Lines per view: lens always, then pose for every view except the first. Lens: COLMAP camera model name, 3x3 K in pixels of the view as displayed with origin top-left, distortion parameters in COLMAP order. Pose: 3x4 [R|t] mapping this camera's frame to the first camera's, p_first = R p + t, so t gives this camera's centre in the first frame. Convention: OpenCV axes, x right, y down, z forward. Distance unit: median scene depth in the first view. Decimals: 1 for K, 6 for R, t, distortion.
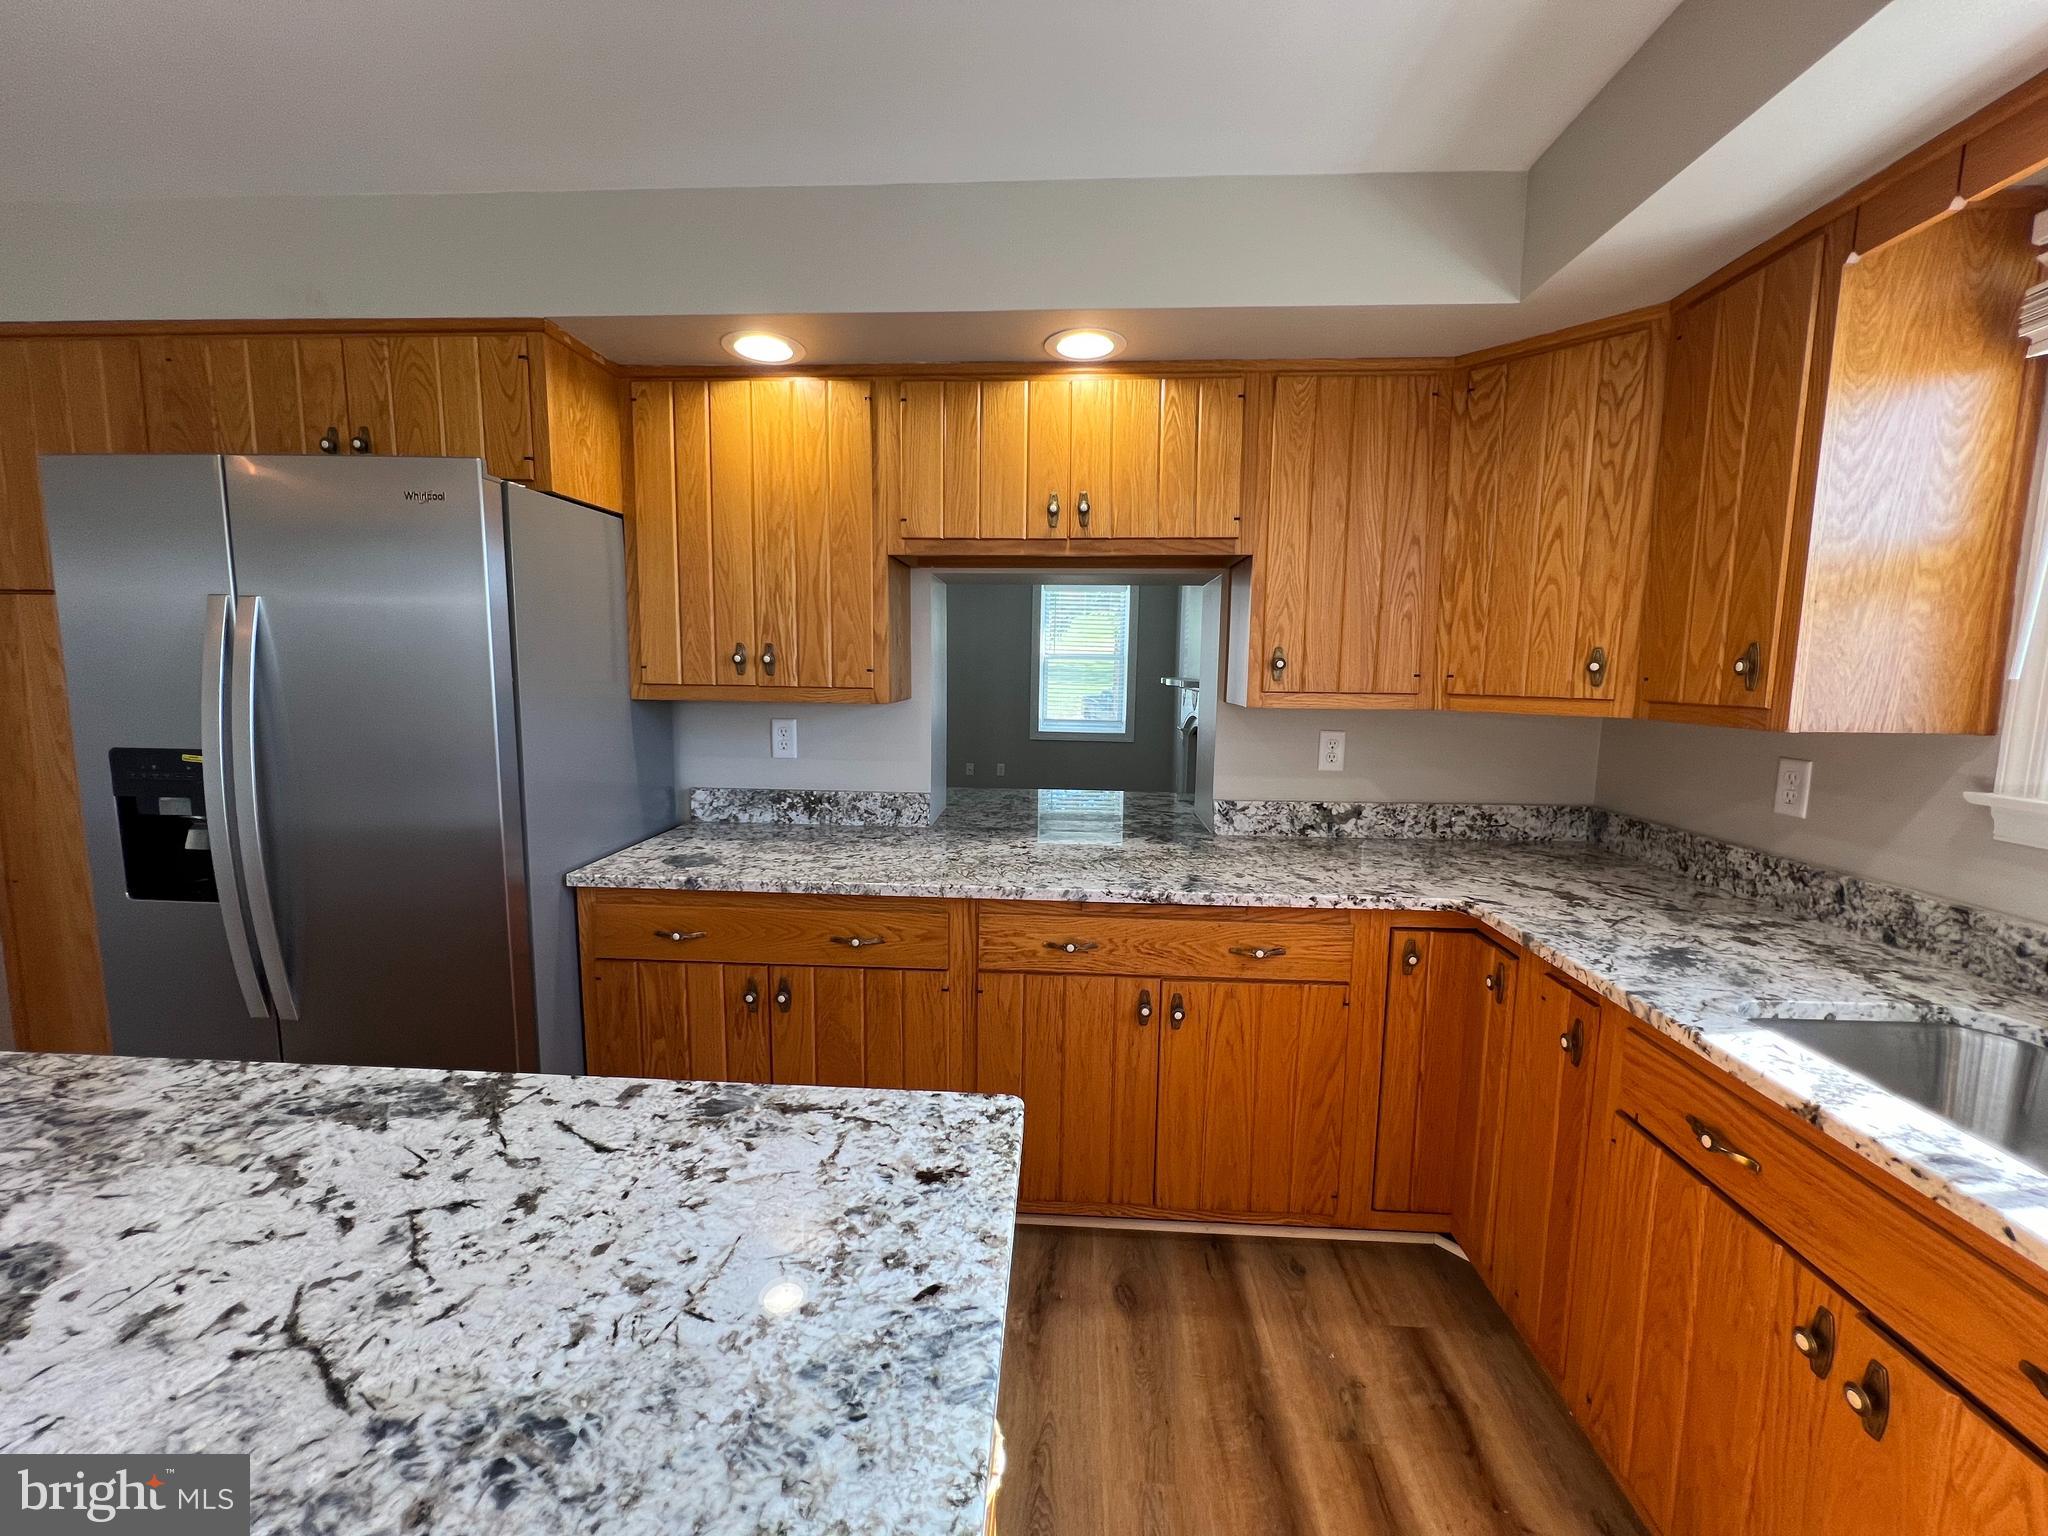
lens RADIAL K [[824.8, 0, 1025.3], [0, 824.8, 764.6], [0, 0, 1]] dist [-0.002916, 0.000156]
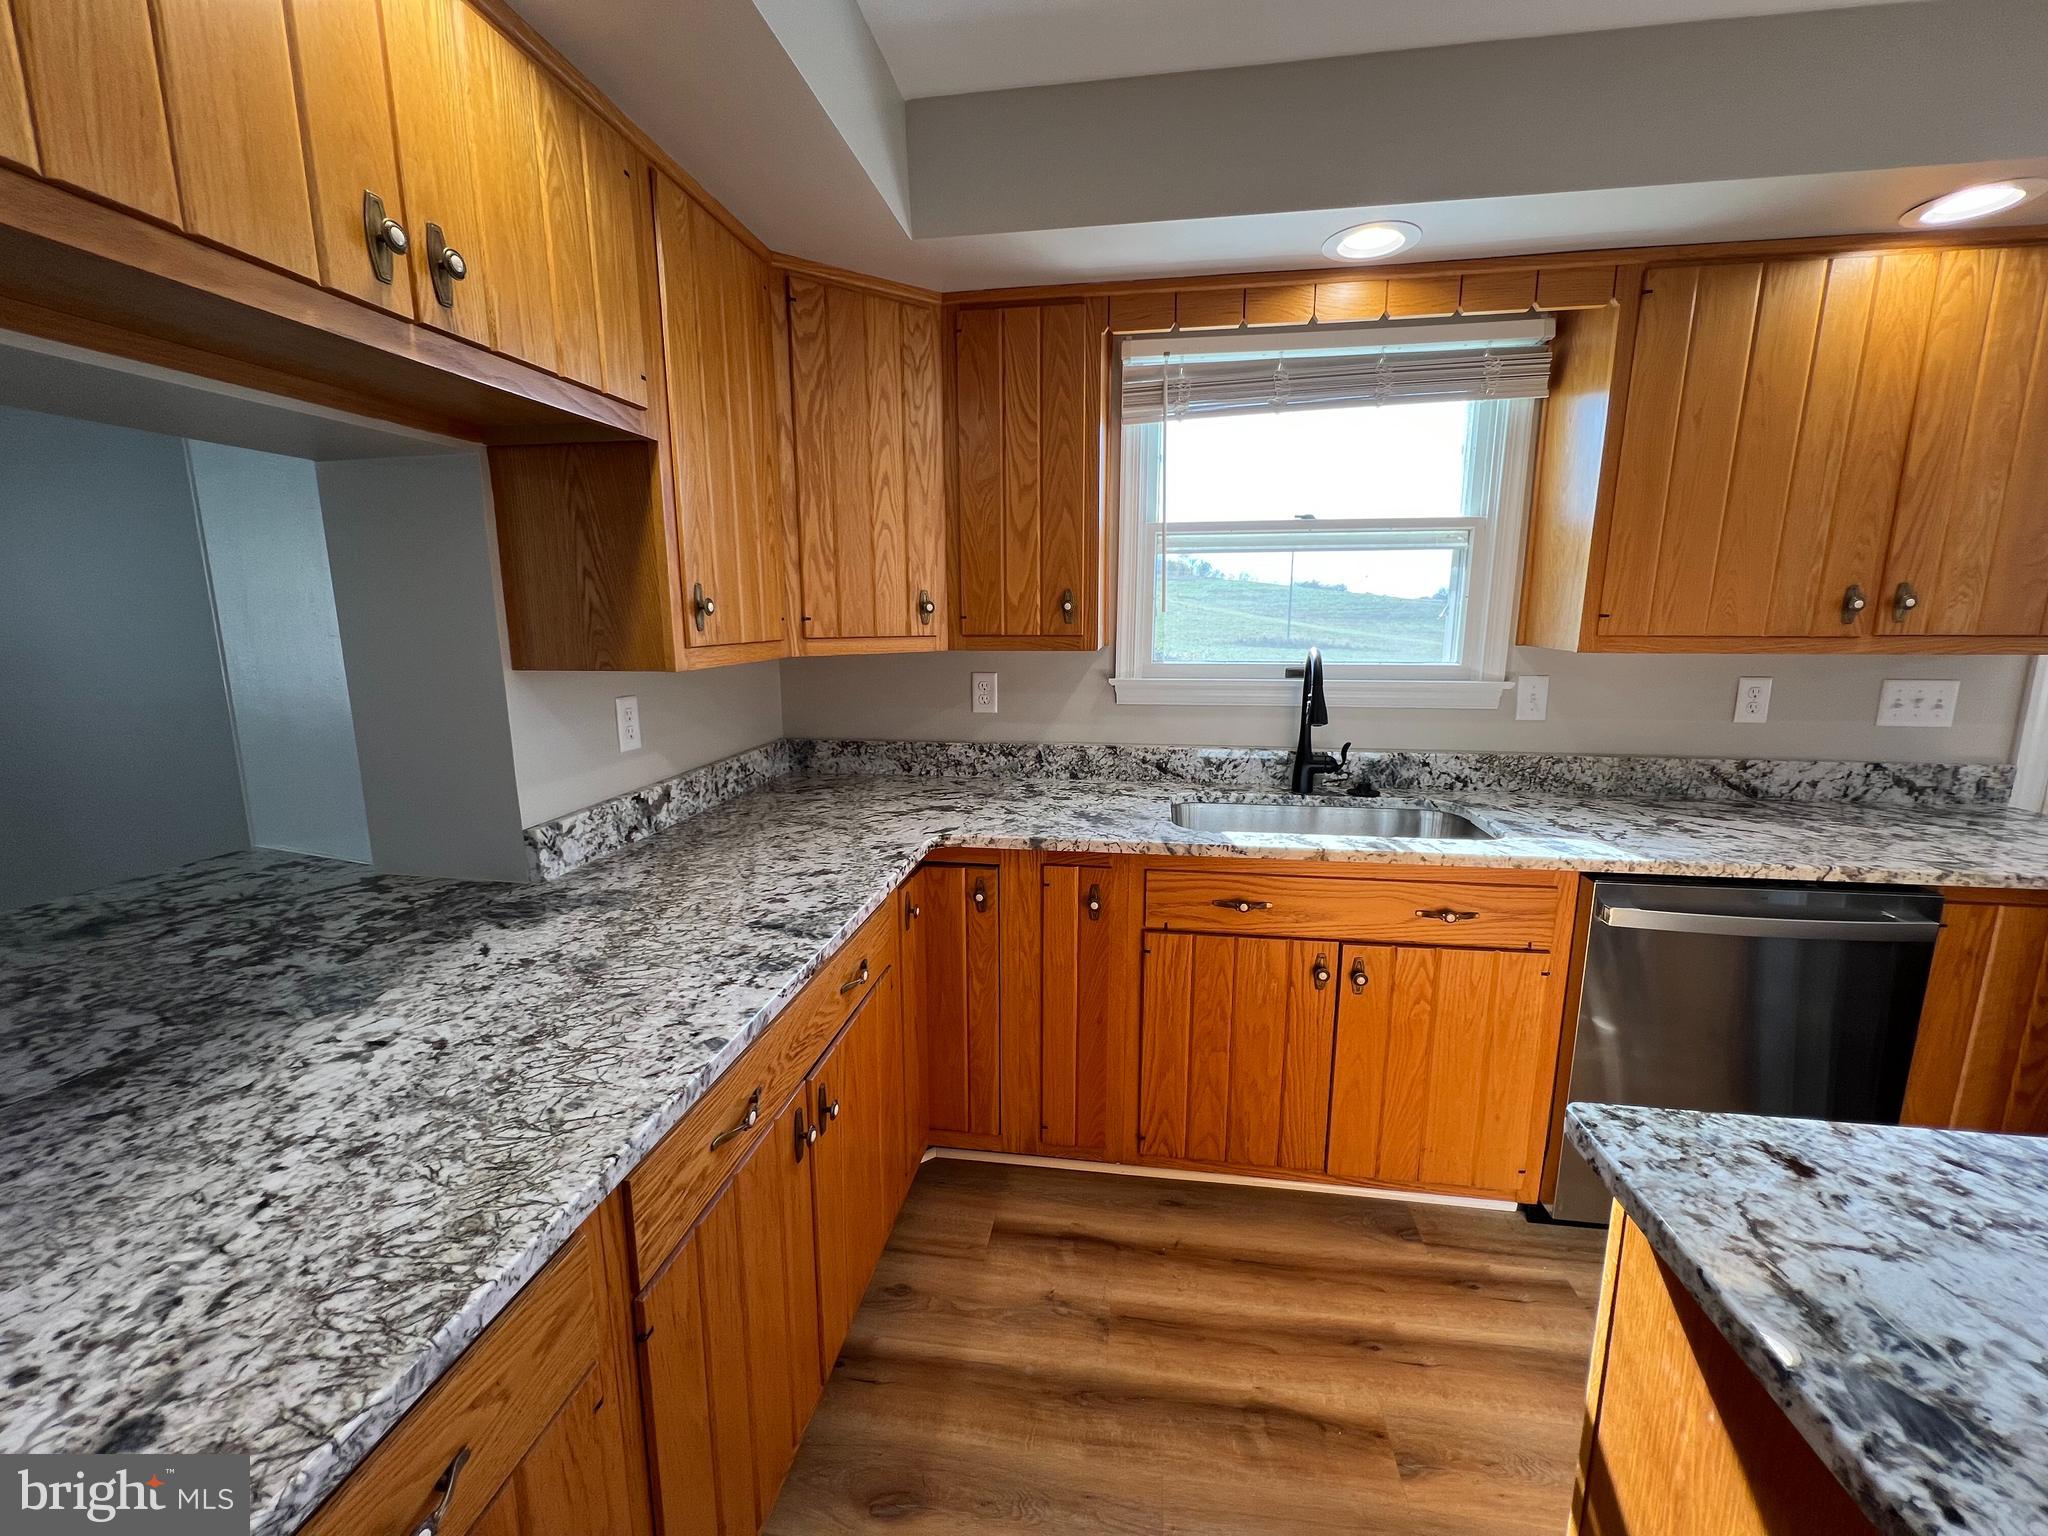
lens RADIAL K [[824.8, 0, 1022.7], [0, 824.8, 764.0], [0, 0, 1]] dist [-0.002916, 0.000156]
pose [[0.095953, -0.192481, 0.976598, -0.454356], [0.123700, 0.975825, 0.180175, -0.097217], [-0.987670, 0.103517, 0.117443, 0.763592]]
